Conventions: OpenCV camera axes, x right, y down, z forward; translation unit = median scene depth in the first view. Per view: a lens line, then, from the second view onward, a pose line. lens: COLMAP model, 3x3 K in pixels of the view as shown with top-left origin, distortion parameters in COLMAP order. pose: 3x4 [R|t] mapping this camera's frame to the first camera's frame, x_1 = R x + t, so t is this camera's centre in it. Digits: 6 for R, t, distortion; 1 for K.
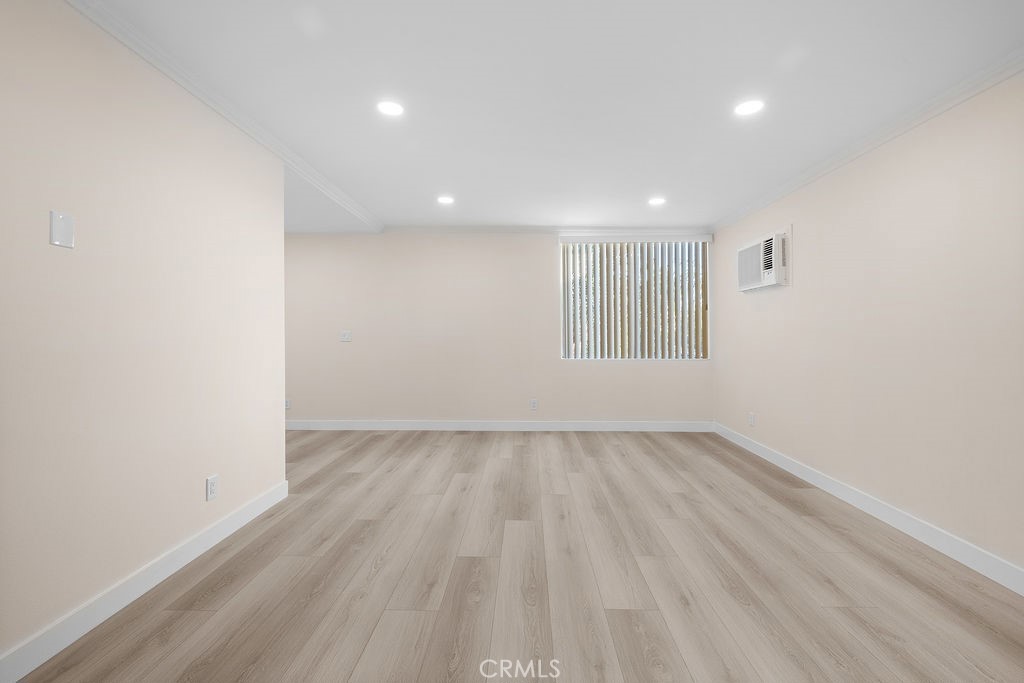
lens RADIAL K [[436.1, 0, 511.7], [0, 436.1, 331.6], [0, 0, 1]] dist [0.004500, 0.000042]
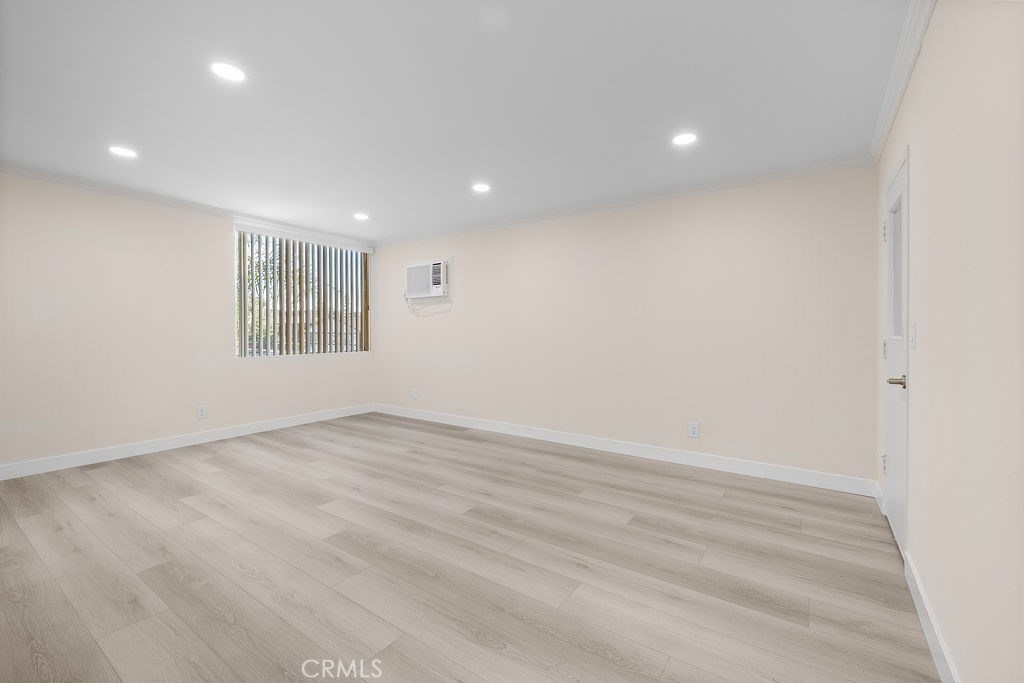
lens RADIAL K [[436.1, 0, 516.5], [0, 436.1, 339.6], [0, 0, 1]] dist [0.004500, 0.000042]
pose [[0.536814, -0.017229, 0.843525, -0.485841], [-0.004107, 0.999726, 0.023033, 0.000808], [-0.843691, -0.015829, 0.536596, 0.024287]]
